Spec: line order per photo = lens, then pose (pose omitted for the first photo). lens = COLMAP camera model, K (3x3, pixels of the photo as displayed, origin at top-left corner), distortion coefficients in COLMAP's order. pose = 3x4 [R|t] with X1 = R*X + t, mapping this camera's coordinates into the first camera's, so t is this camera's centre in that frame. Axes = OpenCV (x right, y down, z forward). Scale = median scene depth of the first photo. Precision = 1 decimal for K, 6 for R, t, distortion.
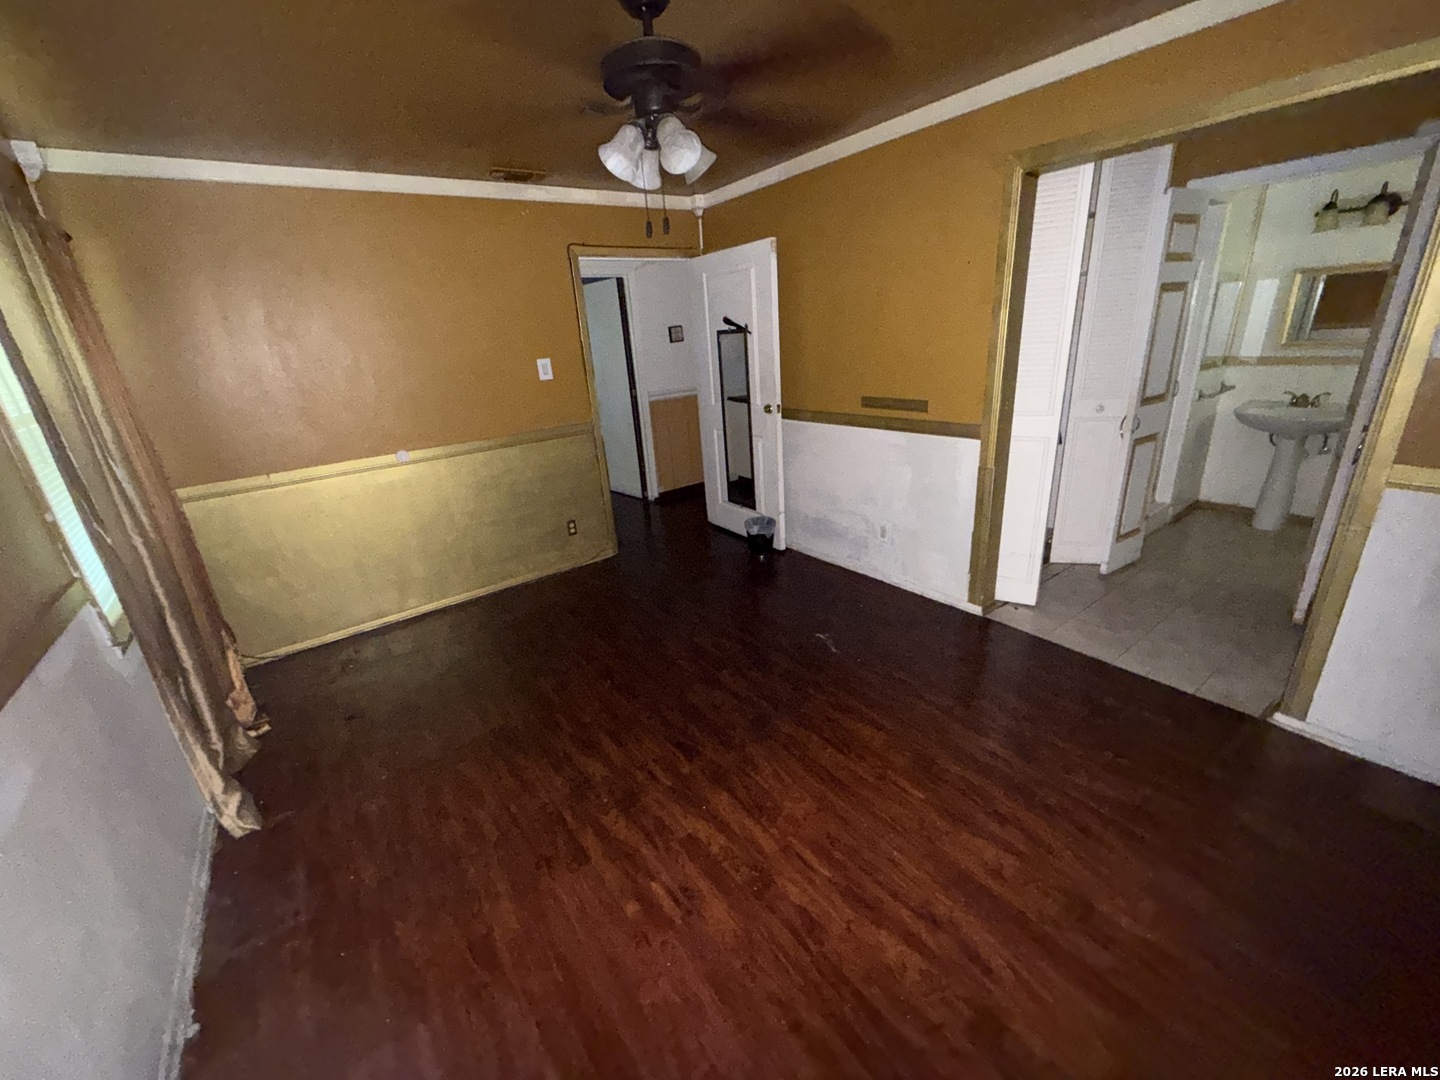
lens RADIAL K [[576.3, 0, 720.0], [0, 576.3, 540.0], [0, 0, 1]] dist [-0.000312, -0.000043]
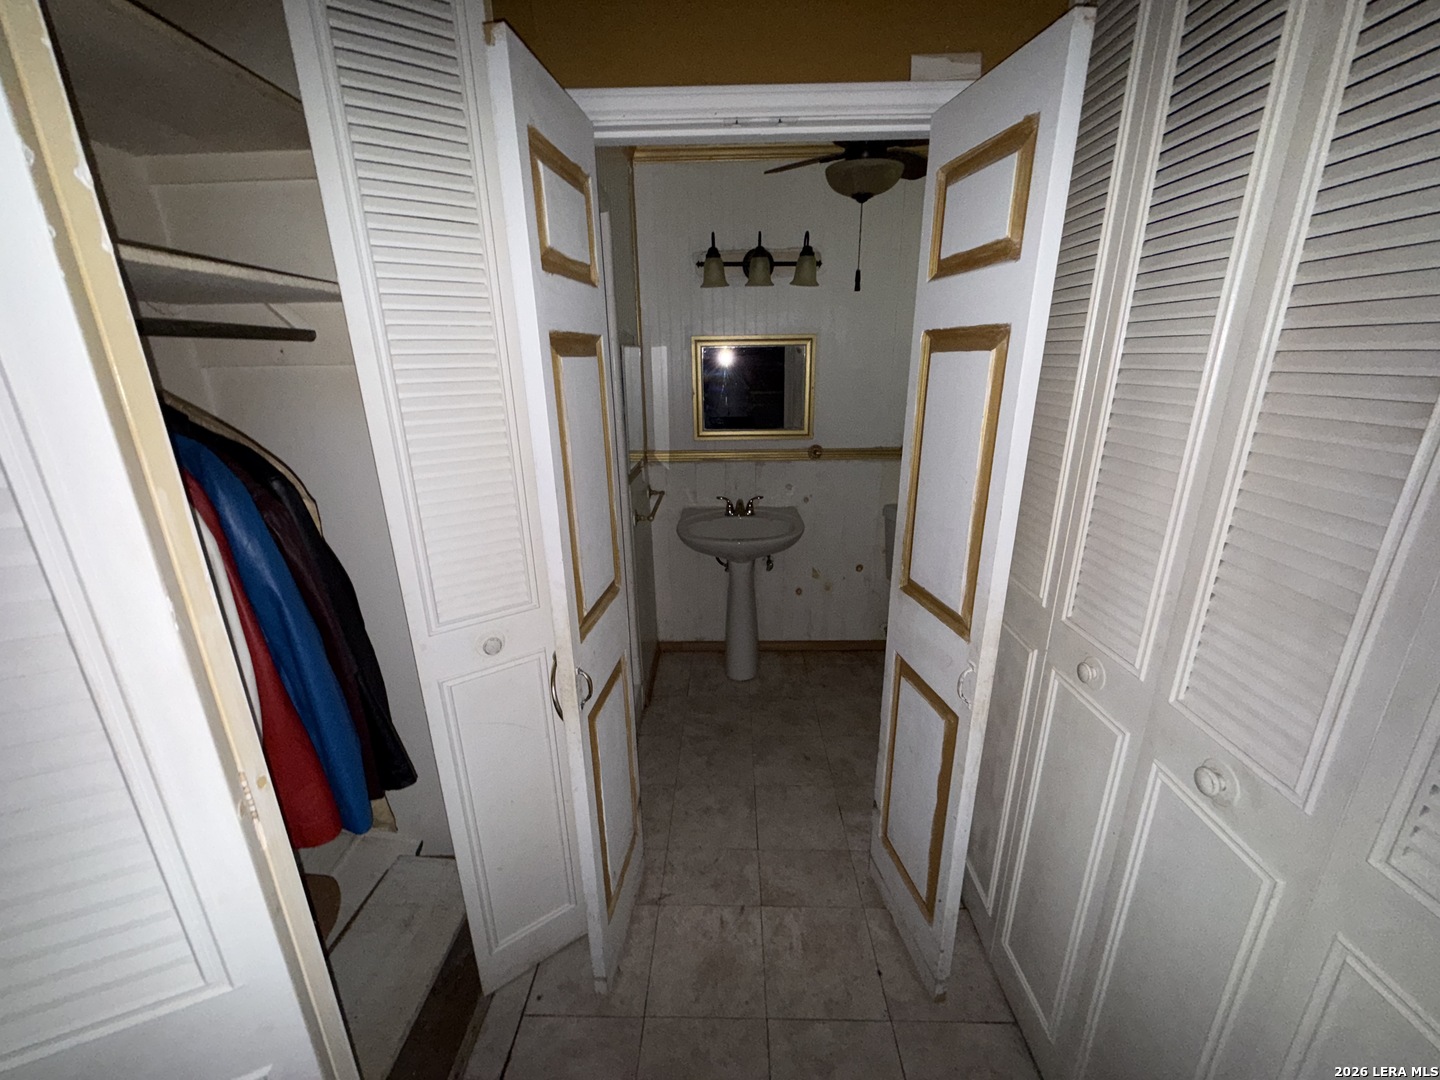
lens RADIAL K [[576.3, 0, 720.0], [0, 576.3, 540.0], [0, 0, 1]] dist [-0.000312, -0.000043]
pose [[0.608654, -0.186859, 0.771119, 0.432011], [0.255010, 0.966379, 0.032892, -0.249424], [-0.751339, 0.176623, 0.635841, 0.584450]]
